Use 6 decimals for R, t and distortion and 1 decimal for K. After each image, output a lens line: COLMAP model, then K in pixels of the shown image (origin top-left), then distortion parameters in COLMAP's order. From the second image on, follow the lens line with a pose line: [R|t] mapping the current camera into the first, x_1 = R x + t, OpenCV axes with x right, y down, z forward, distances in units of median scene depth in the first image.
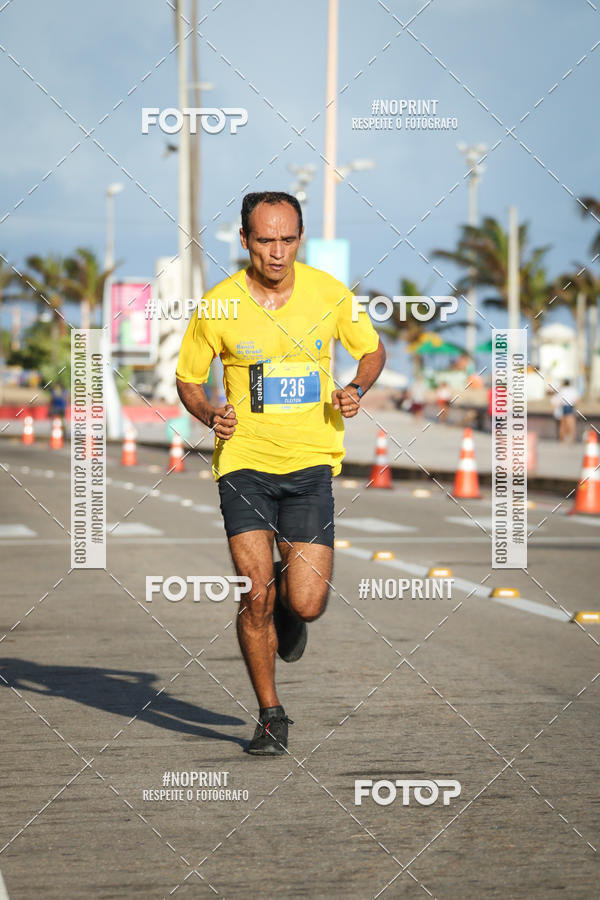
lens RADIAL K [[4782.7, 0, 300.0], [0, 4782.7, 450.0], [0, 0, 1]] dist [0.166301, 3.374087]
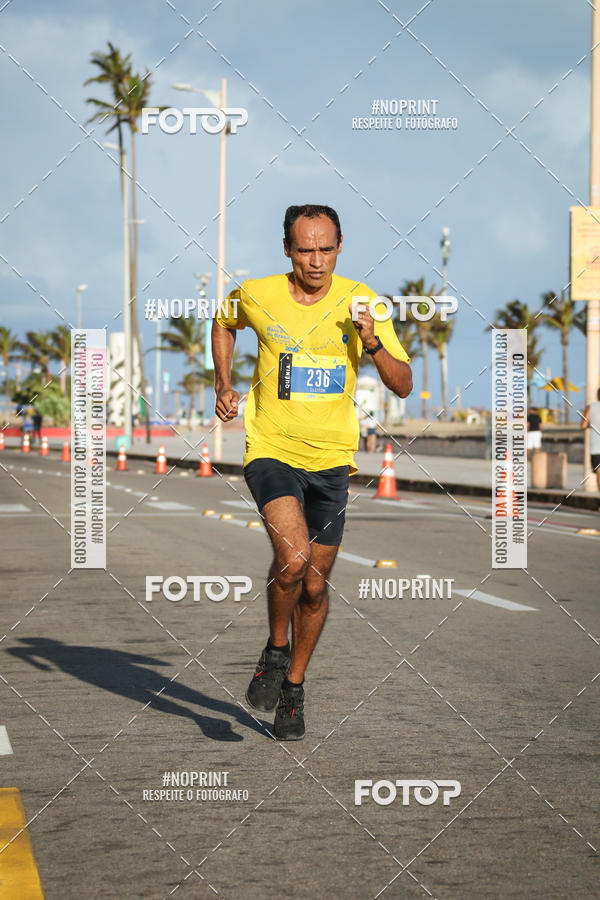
lens RADIAL K [[4708.3, 0, 331.8], [0, 4708.3, 446.0], [0, 0, 1]] dist [1.505067, -8.898750]
pose [[0.999958, 0.000803, -0.009075, 0.056554], [-0.000786, 0.999998, 0.001798, -0.006241], [0.009077, -0.001791, 0.999957, -0.537283]]
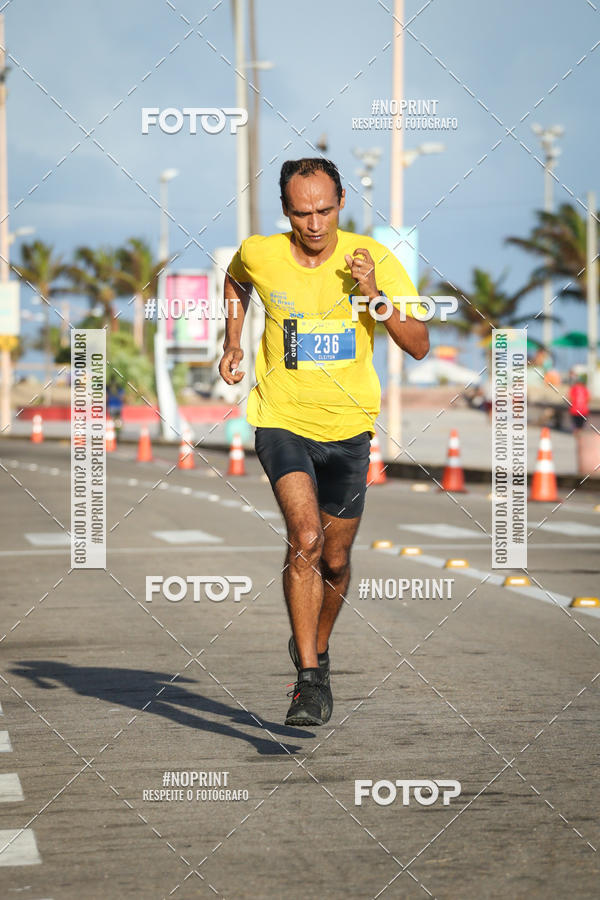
lens RADIAL K [[4602.6, 0, 300.0], [0, 4602.6, 450.0], [0, 0, 1]] dist [0.042162, 6.910849]
pose [[0.999959, -0.006534, -0.006304, -0.007634], [0.006605, 0.999914, 0.011334, -0.010727], [0.006229, -0.011376, 0.999916, 0.093327]]
